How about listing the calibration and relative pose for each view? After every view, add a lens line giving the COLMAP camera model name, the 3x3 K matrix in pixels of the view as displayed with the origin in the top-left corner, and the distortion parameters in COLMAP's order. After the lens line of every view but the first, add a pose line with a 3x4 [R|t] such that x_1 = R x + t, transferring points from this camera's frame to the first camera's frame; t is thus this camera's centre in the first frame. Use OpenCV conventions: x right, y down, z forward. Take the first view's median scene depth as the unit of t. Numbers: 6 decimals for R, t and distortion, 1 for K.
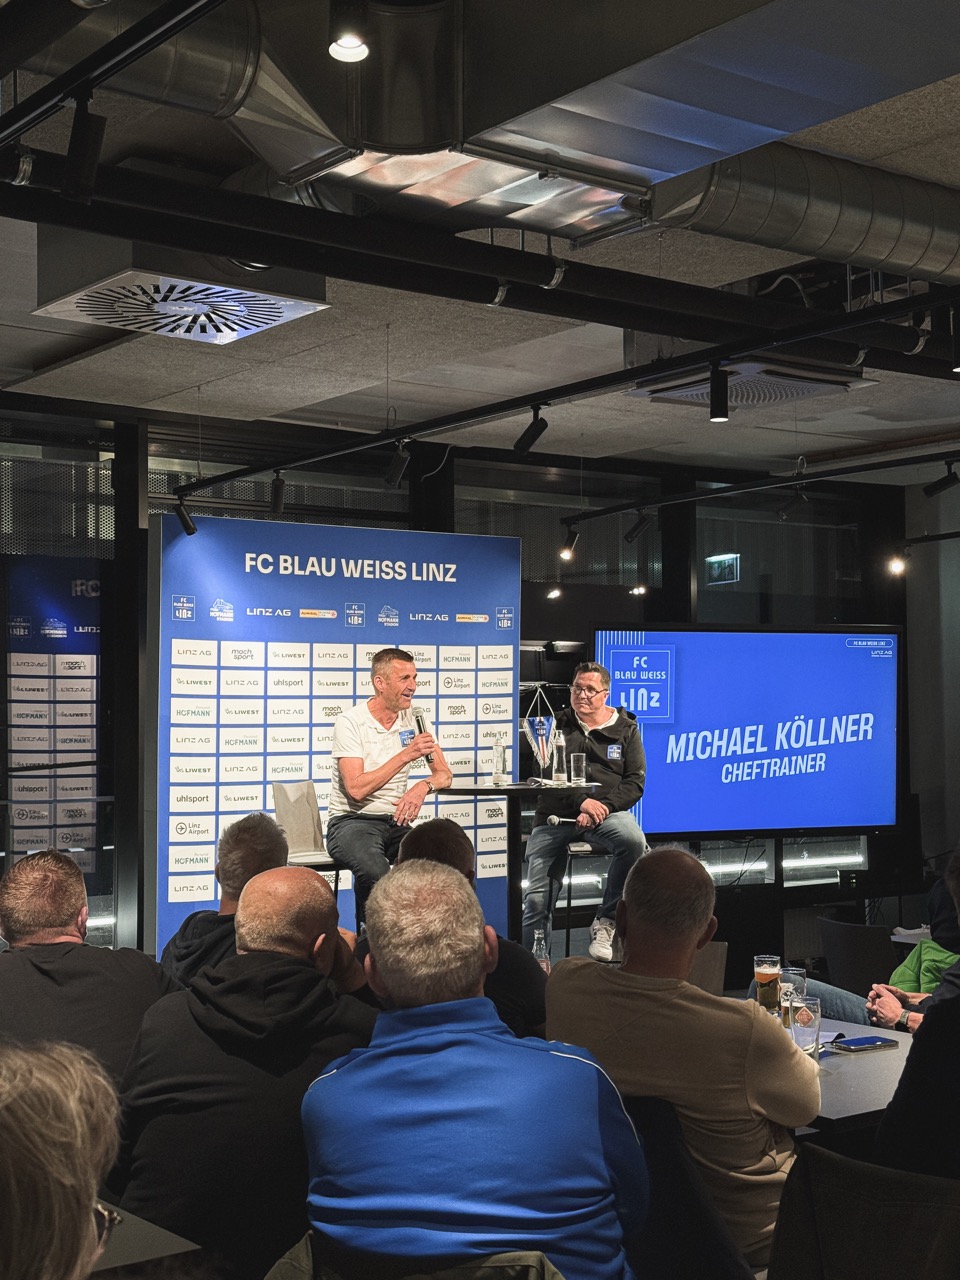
lens RADIAL K [[1766.4, 0, 486.7], [0, 1766.4, 638.0], [0, 0, 1]] dist [0.172259, 0.000000]
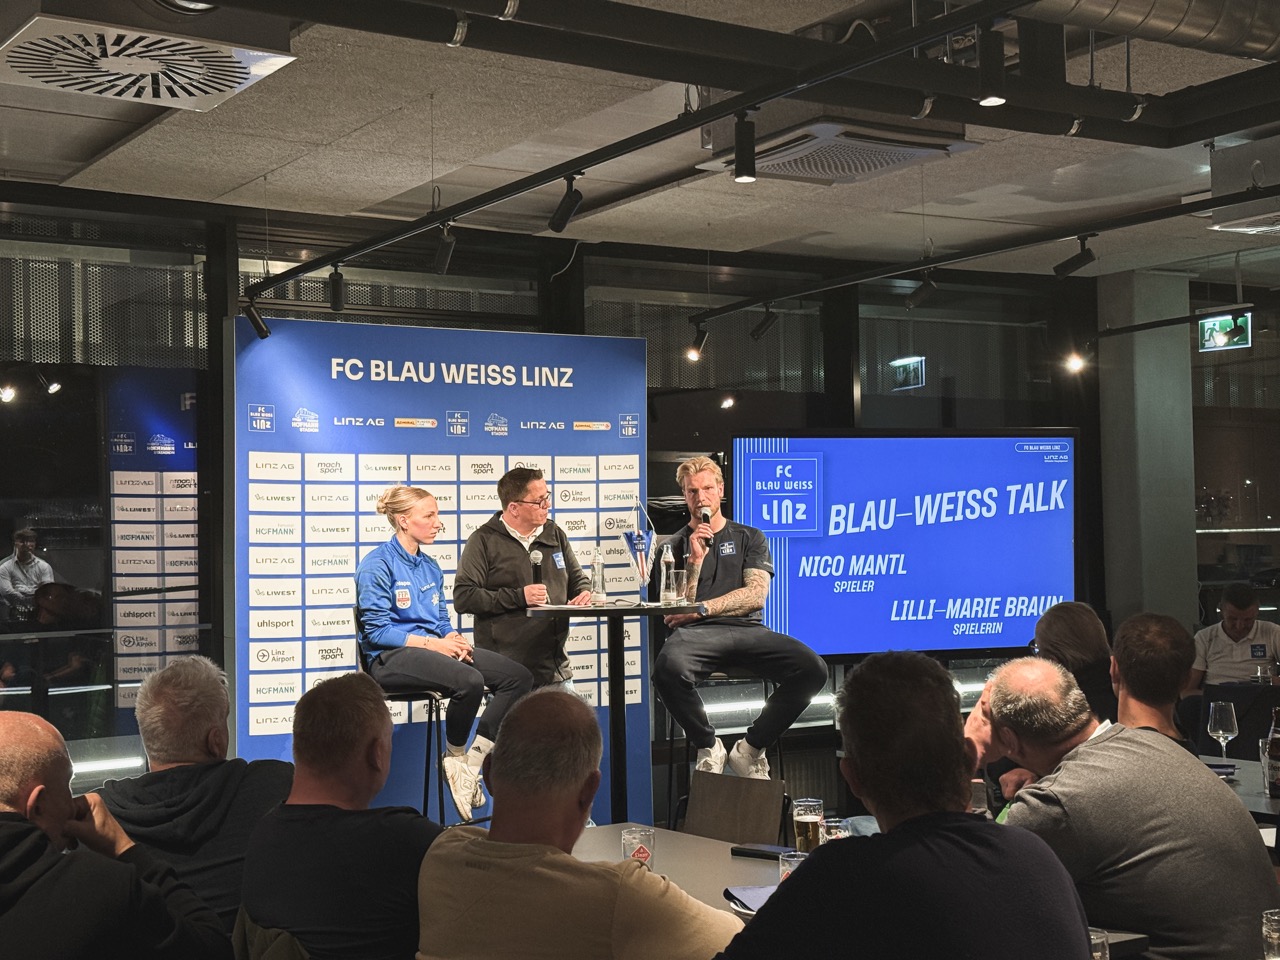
lens RADIAL K [[1766.4, 0, 633.5], [0, 1766.4, 481.7], [0, 0, 1]] dist [0.172259, 0.000000]
pose [[0.997355, -0.014778, -0.071161, 0.078626], [0.015636, 0.999811, 0.011511, 0.007621], [0.070977, -0.012593, 0.997398, 0.076978]]
